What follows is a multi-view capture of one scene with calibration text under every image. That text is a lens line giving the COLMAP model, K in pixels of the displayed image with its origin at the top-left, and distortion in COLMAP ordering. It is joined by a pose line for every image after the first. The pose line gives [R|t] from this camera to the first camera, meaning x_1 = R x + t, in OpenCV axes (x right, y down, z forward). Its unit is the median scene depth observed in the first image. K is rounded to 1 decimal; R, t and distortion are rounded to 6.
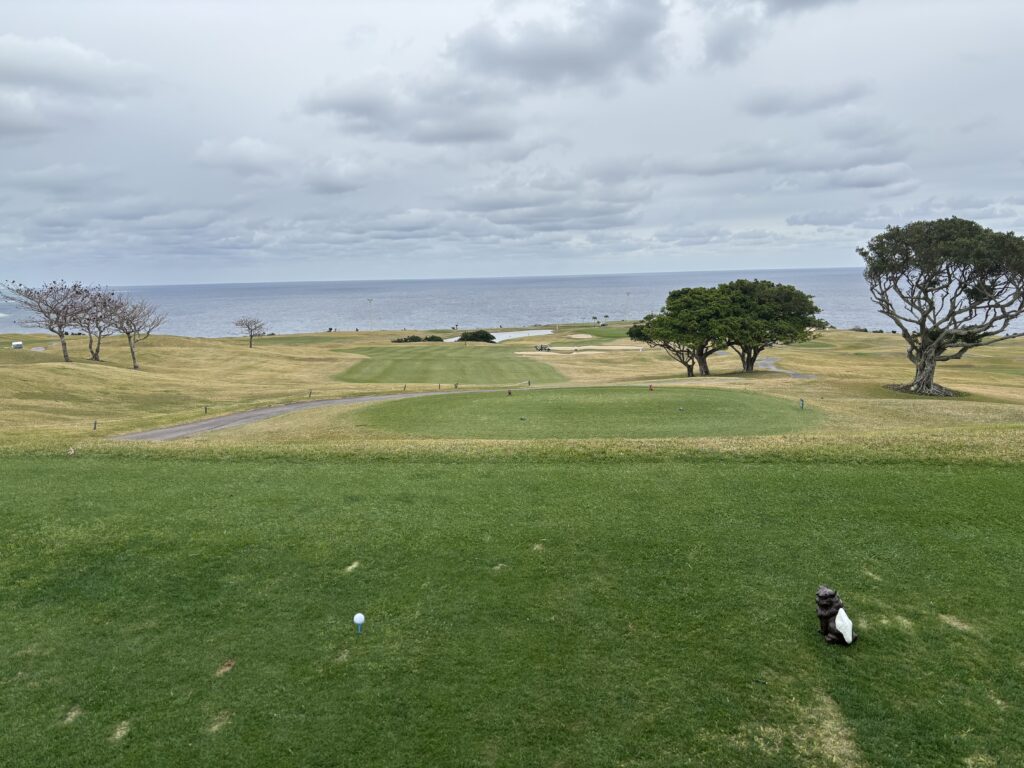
lens RADIAL K [[773.0, 0, 515.6], [0, 773.0, 386.3], [0, 0, 1]] dist [0.016862, 0.007700]
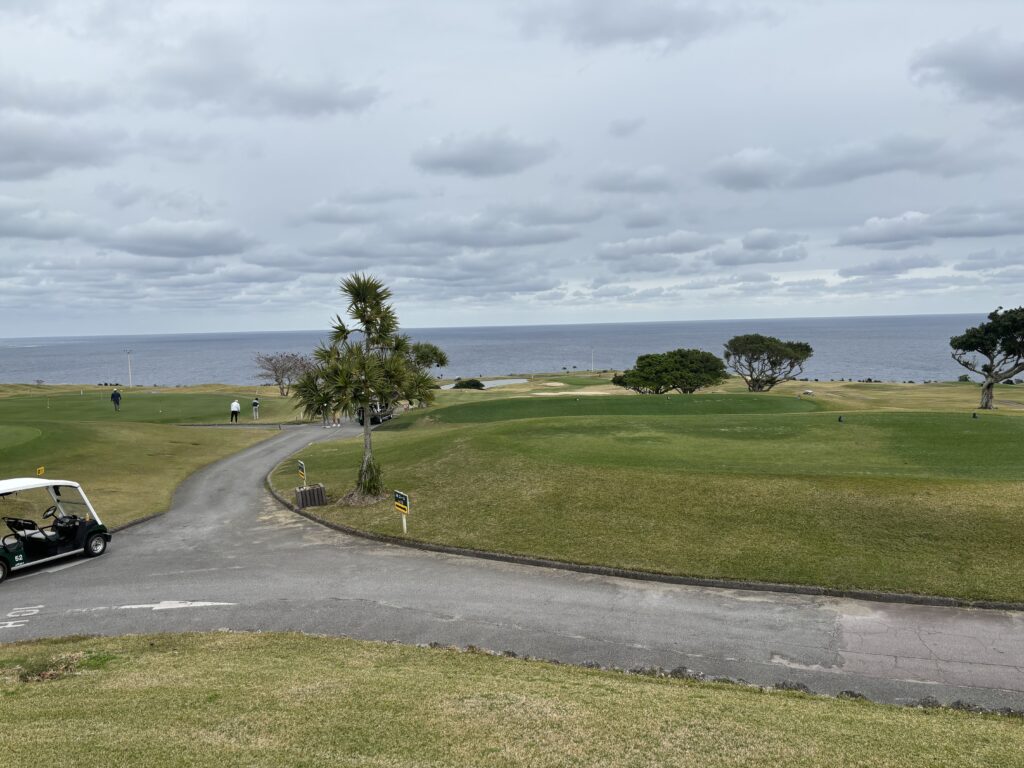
lens RADIAL K [[773.0, 0, 508.5], [0, 773.0, 386.3], [0, 0, 1]] dist [0.016862, 0.007700]
pose [[0.998911, -0.003109, 0.046563, -0.168899], [0.006034, 0.998007, -0.062813, 0.048984], [-0.046275, 0.063026, 0.996939, -0.691024]]
